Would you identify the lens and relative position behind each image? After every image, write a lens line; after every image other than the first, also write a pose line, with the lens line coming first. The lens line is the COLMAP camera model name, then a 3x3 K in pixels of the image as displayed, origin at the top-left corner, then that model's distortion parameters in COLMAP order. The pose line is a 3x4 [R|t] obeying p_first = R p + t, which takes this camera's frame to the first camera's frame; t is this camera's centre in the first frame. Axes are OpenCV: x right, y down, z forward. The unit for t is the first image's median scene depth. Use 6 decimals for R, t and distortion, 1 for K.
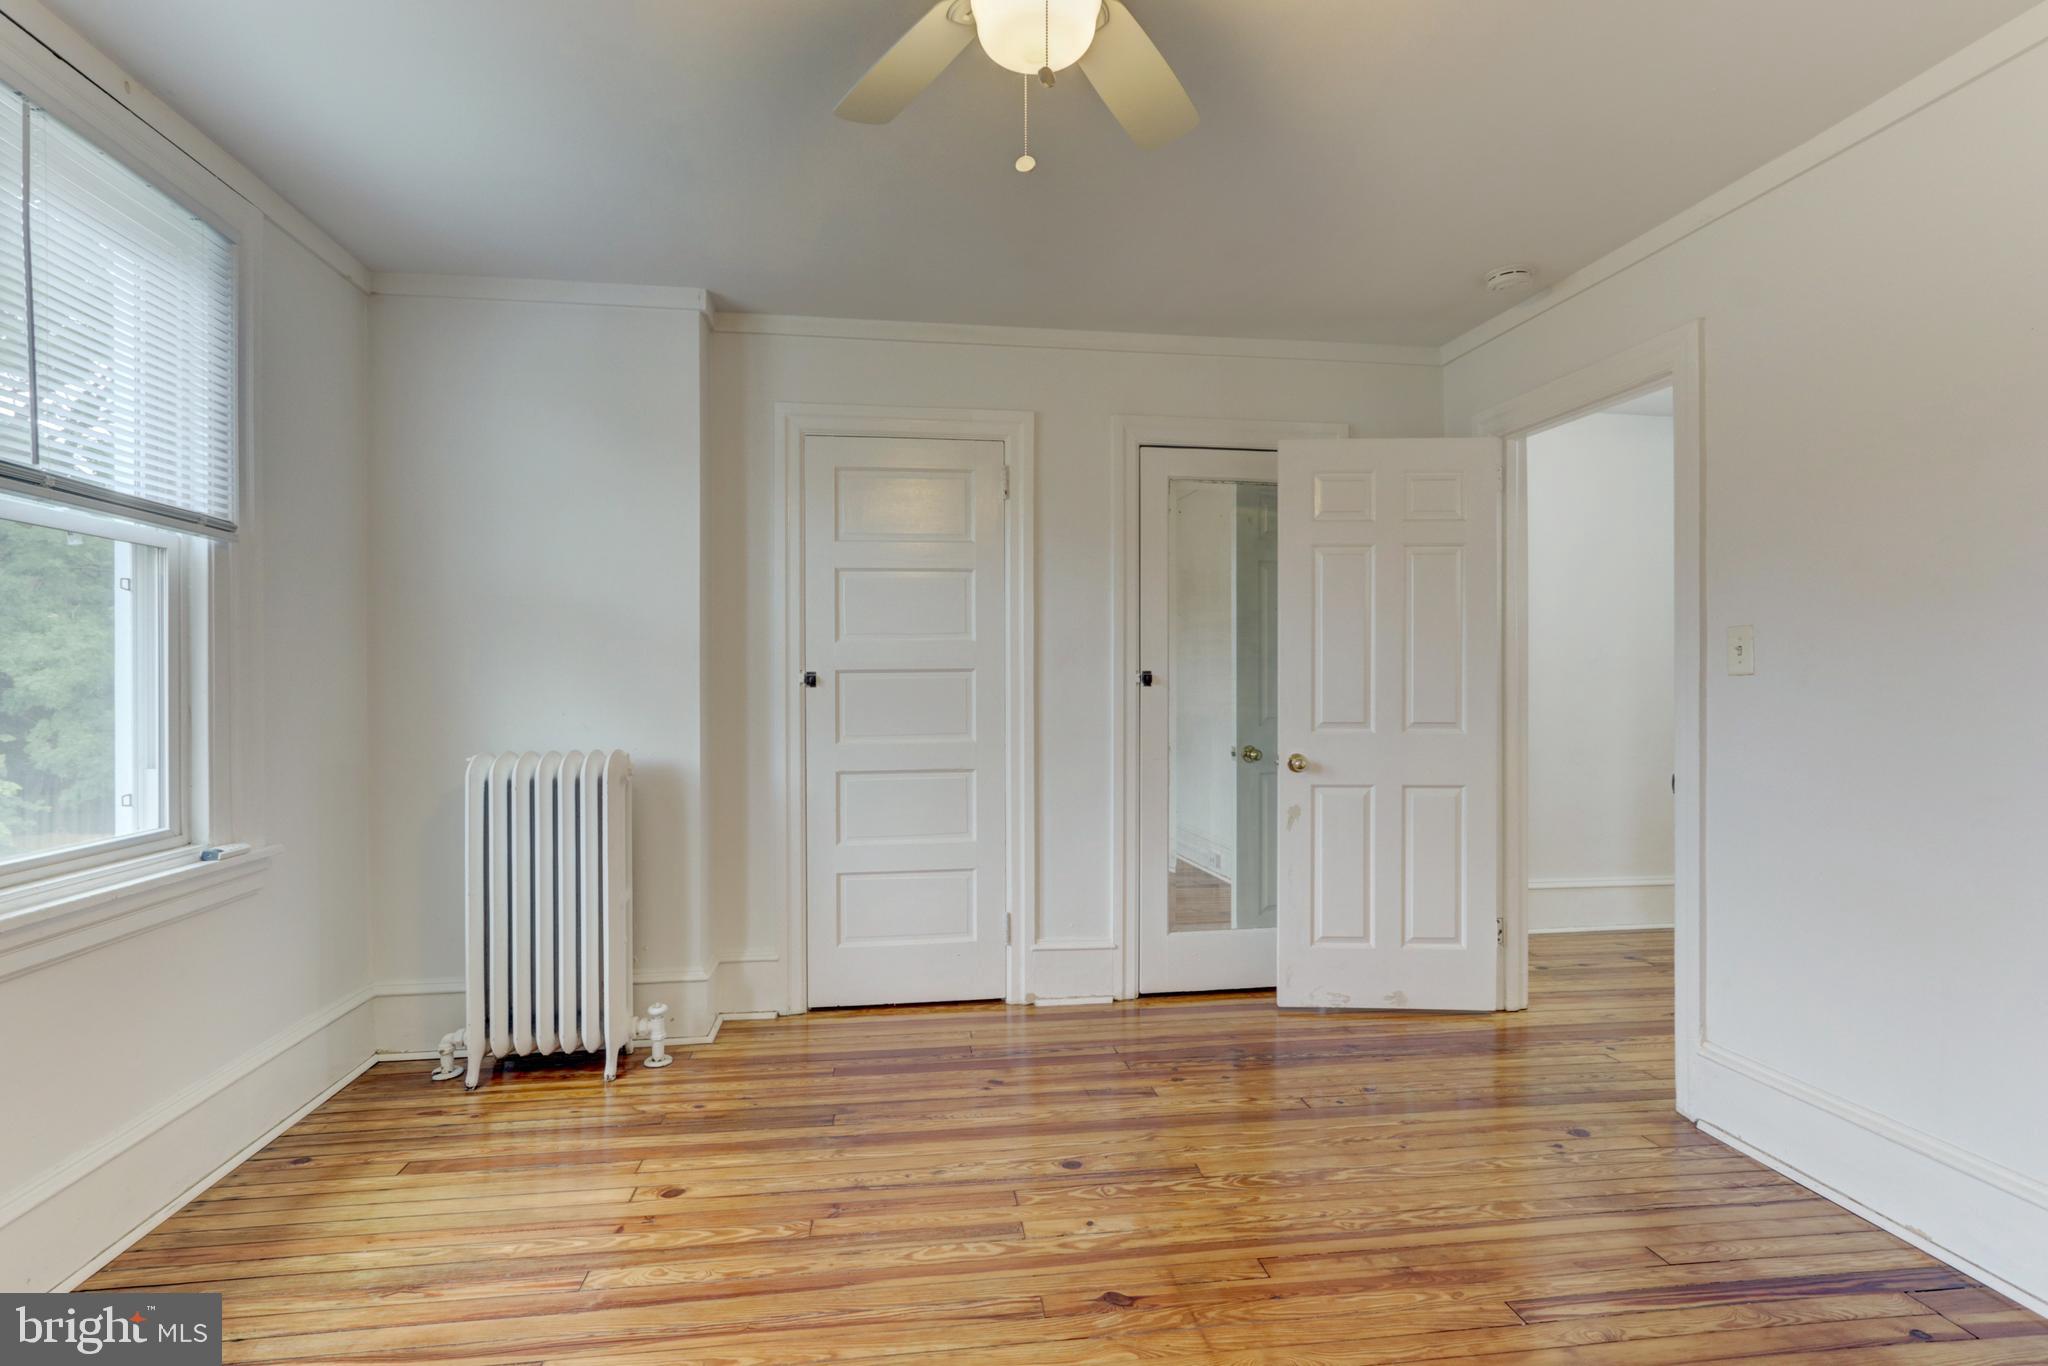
lens RADIAL K [[947.9, 0, 1008.1], [0, 947.9, 682.4], [0, 0, 1]] dist [-0.009976, 0.000690]
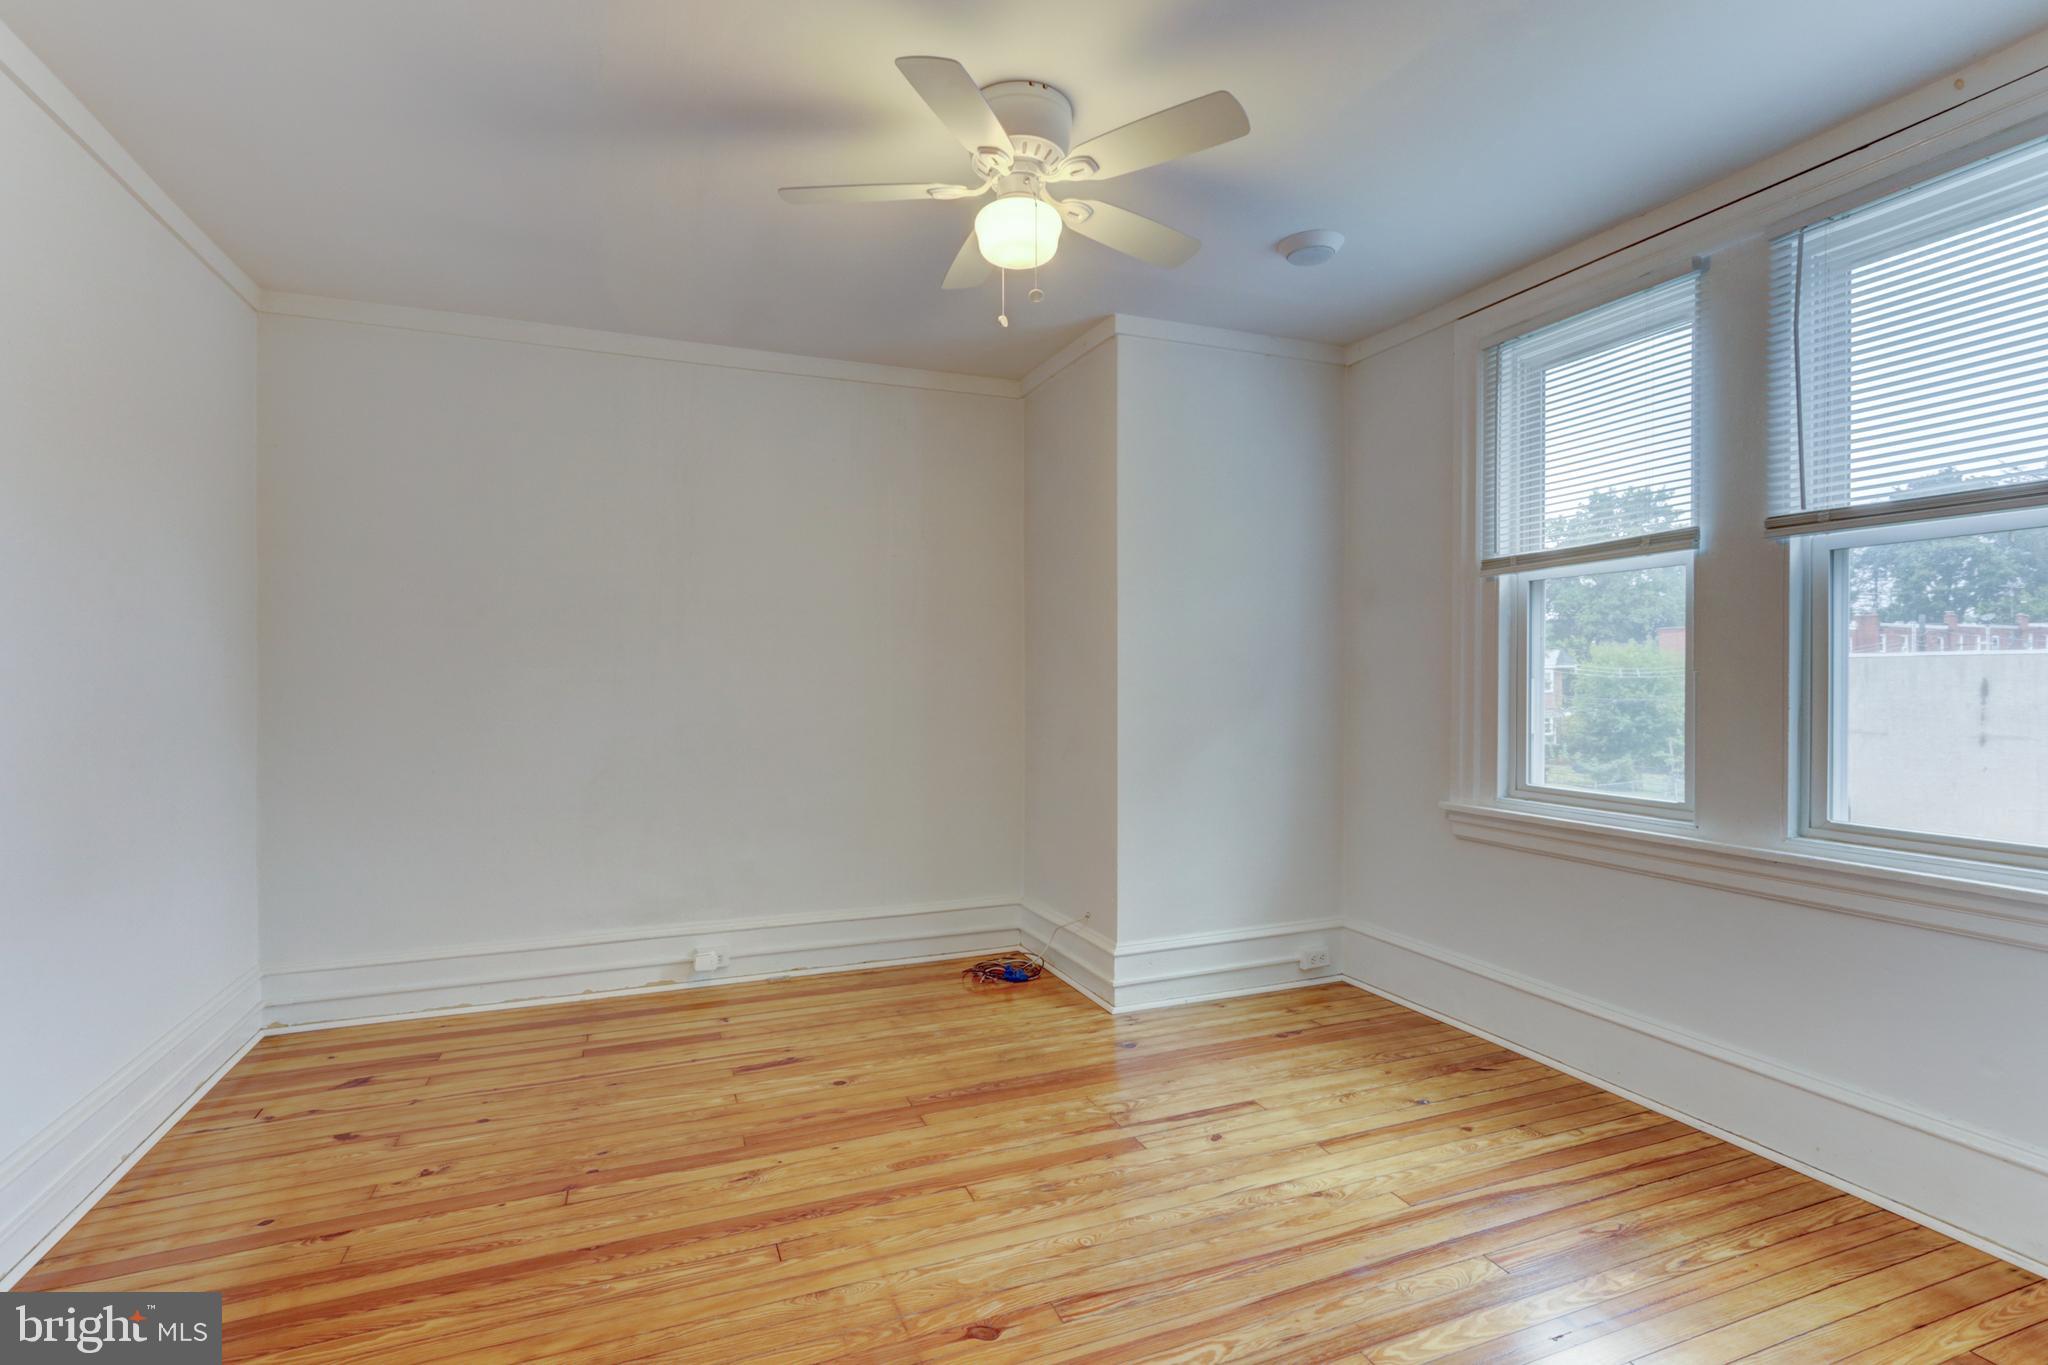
lens RADIAL K [[947.9, 0, 1014.3], [0, 947.9, 687.0], [0, 0, 1]] dist [-0.009976, 0.000690]
pose [[-0.969178, 0.002138, -0.246351, 0.324533], [0.000675, 0.999982, 0.006023, 0.001852], [0.246359, 0.005671, -0.969162, 1.959764]]
